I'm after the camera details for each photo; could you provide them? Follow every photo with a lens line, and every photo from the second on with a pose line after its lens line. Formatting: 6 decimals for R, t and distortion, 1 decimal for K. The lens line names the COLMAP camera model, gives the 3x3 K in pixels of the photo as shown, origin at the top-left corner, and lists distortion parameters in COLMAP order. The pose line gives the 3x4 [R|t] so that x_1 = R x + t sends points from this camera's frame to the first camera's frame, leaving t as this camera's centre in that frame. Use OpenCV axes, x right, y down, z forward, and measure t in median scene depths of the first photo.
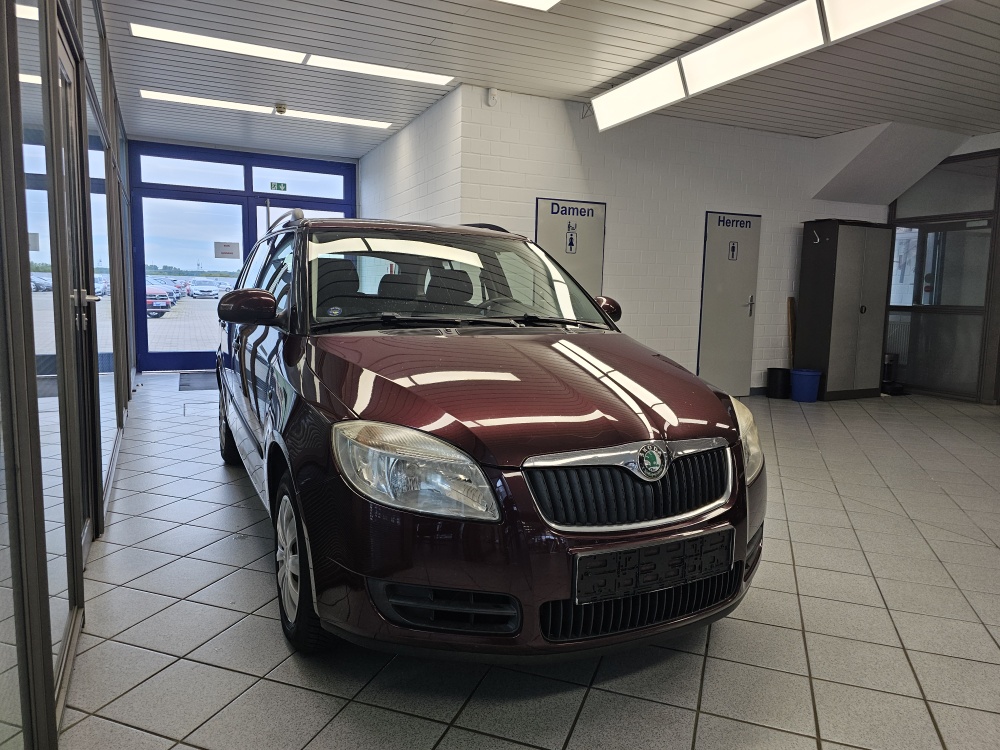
lens RADIAL K [[671.5, 0, 506.2], [0, 671.5, 369.7], [0, 0, 1]] dist [0.066360, -0.073673]
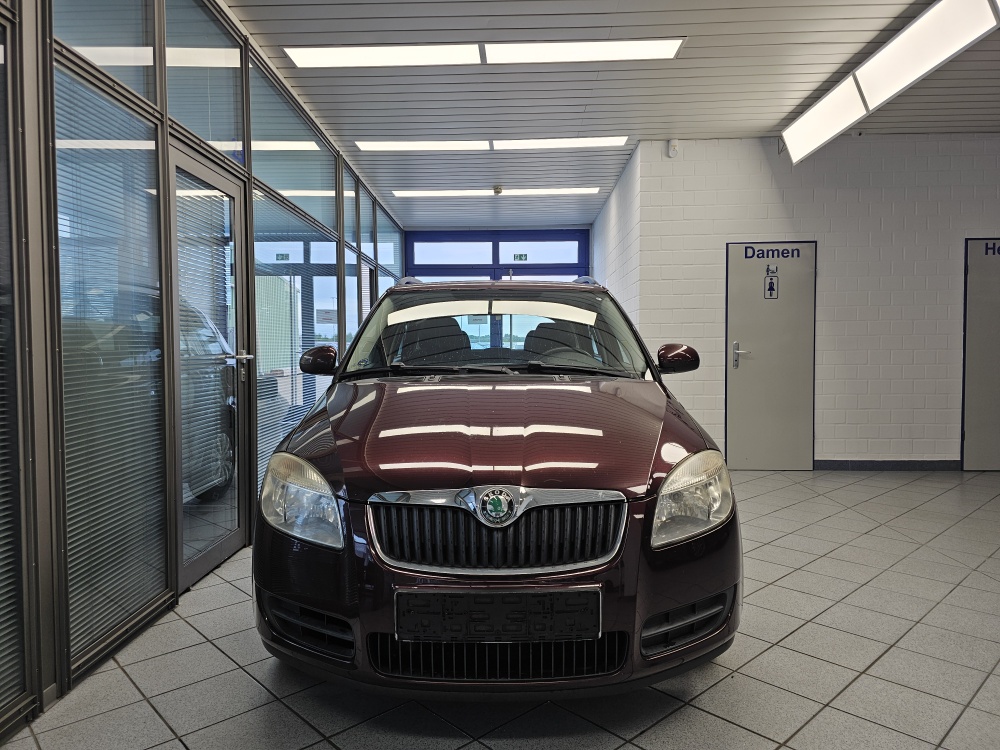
lens RADIAL K [[669.1, 0, 496.0], [0, 669.1, 374.4], [0, 0, 1]] dist [0.061706, -0.073092]
pose [[0.886789, -0.009891, -0.462068, 0.190148], [-0.027399, 0.996887, -0.073923, 0.005035], [0.461361, 0.078215, 0.883758, 0.036875]]
